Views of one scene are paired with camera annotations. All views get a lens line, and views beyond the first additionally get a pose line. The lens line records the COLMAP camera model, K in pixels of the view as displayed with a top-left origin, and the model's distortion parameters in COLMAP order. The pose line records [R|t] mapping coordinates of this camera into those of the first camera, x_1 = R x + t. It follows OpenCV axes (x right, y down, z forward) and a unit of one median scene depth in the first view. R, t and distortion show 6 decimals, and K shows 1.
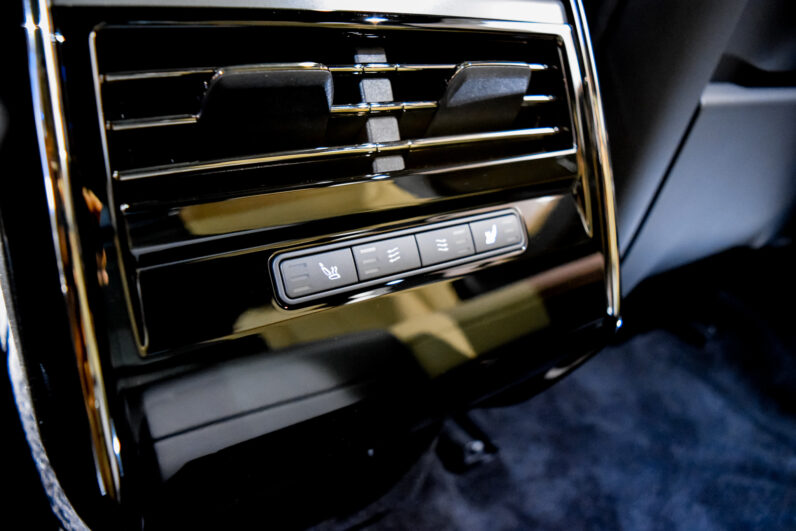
lens RADIAL K [[626.2, 0, 398.0], [0, 626.2, 265.5], [0, 0, 1]] dist [-0.078294, 0.008503]
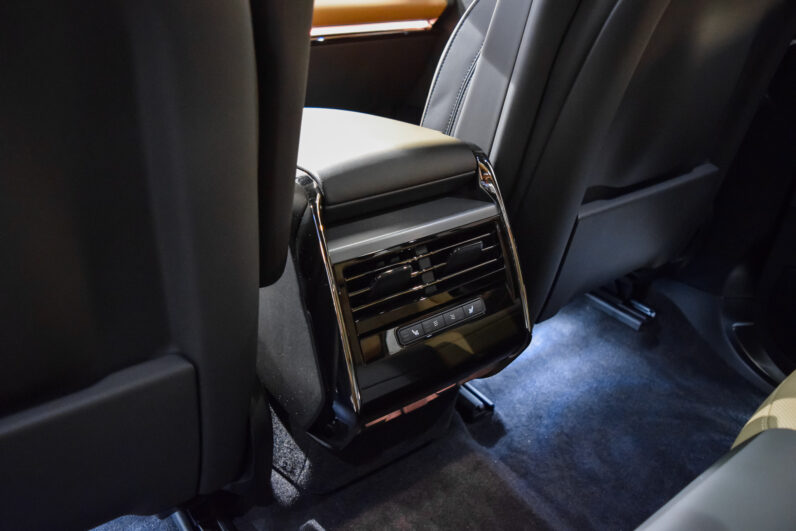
lens RADIAL K [[626.2, 0, 398.0], [0, 626.2, 265.5], [0, 0, 1]] dist [-0.078294, 0.008503]
pose [[0.997020, -0.077009, -0.004624, -0.113343], [0.077054, 0.996974, 0.010315, -0.251383], [0.003815, -0.010641, 0.999936, -1.405904]]
